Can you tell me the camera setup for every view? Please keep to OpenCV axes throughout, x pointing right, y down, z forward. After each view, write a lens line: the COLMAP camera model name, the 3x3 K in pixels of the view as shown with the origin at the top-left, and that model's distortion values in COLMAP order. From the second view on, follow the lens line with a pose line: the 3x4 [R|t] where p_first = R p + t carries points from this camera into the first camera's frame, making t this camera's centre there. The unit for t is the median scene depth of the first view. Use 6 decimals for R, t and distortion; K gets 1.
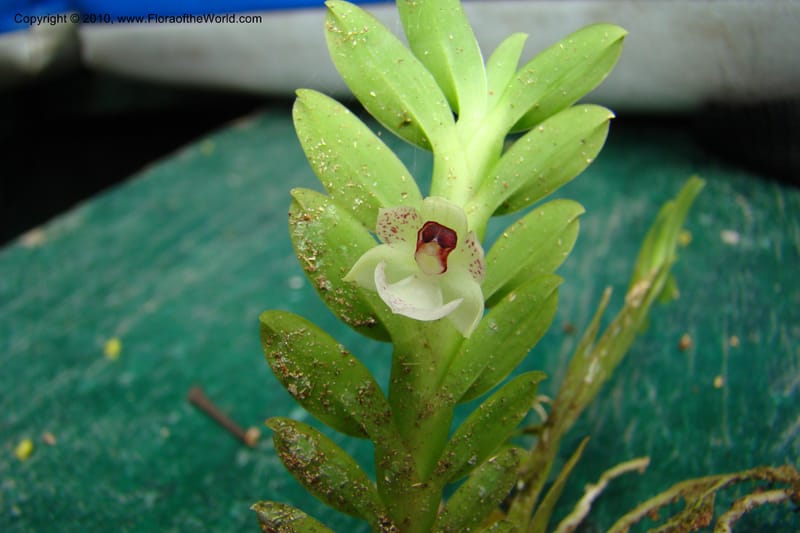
lens RADIAL K [[746.9, 0, 400.0], [0, 746.9, 266.5], [0, 0, 1]] dist [-0.214037, -0.007230]
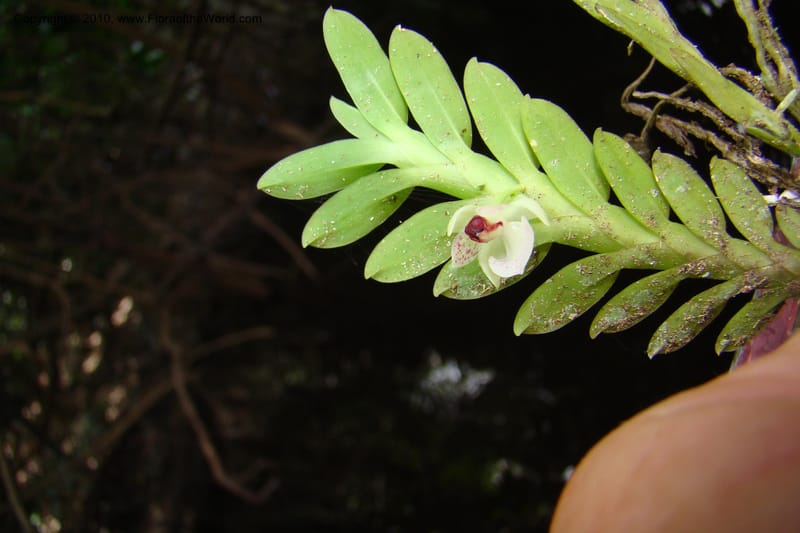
lens RADIAL K [[746.9, 0, 400.0], [0, 746.9, 266.5], [0, 0, 1]] dist [-0.214037, -0.007230]
pose [[0.077085, -0.899781, -0.429480, 0.515979], [0.980671, 0.146125, -0.130123, 0.010819], [0.179839, -0.411148, 0.893653, -0.280449]]
